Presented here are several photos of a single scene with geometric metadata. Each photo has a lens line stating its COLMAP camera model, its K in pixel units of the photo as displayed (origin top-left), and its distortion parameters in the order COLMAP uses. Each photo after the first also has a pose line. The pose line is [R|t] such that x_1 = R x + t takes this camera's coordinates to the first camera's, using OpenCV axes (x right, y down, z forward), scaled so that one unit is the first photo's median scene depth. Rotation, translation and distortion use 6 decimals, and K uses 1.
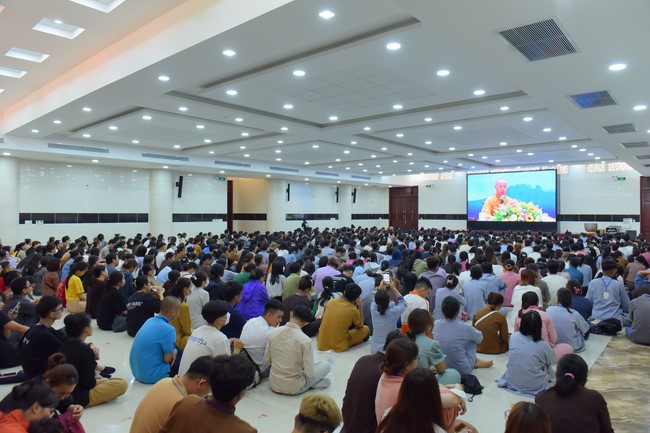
lens RADIAL K [[444.8, 0, 324.3], [0, 444.8, 218.3], [0, 0, 1]] dist [-0.051003, -0.003088]
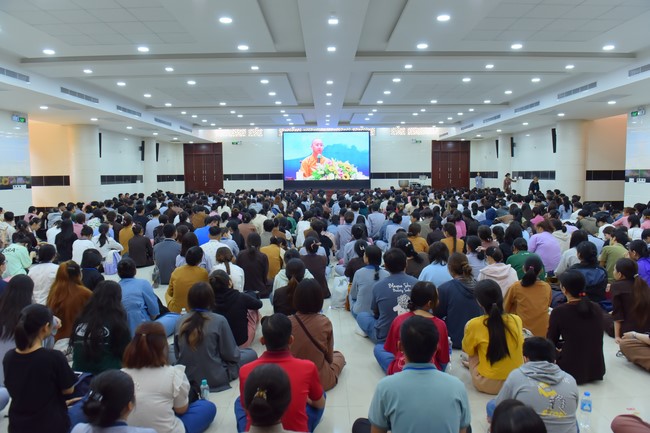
lens RADIAL K [[444.8, 0, 325.1], [0, 444.8, 211.9], [0, 0, 1]] dist [-0.051003, -0.003088]
pose [[0.752691, -0.066645, 0.654992, -0.260341], [0.018374, 0.996602, 0.080289, -0.002487], [-0.658117, -0.048398, 0.751358, 0.223953]]
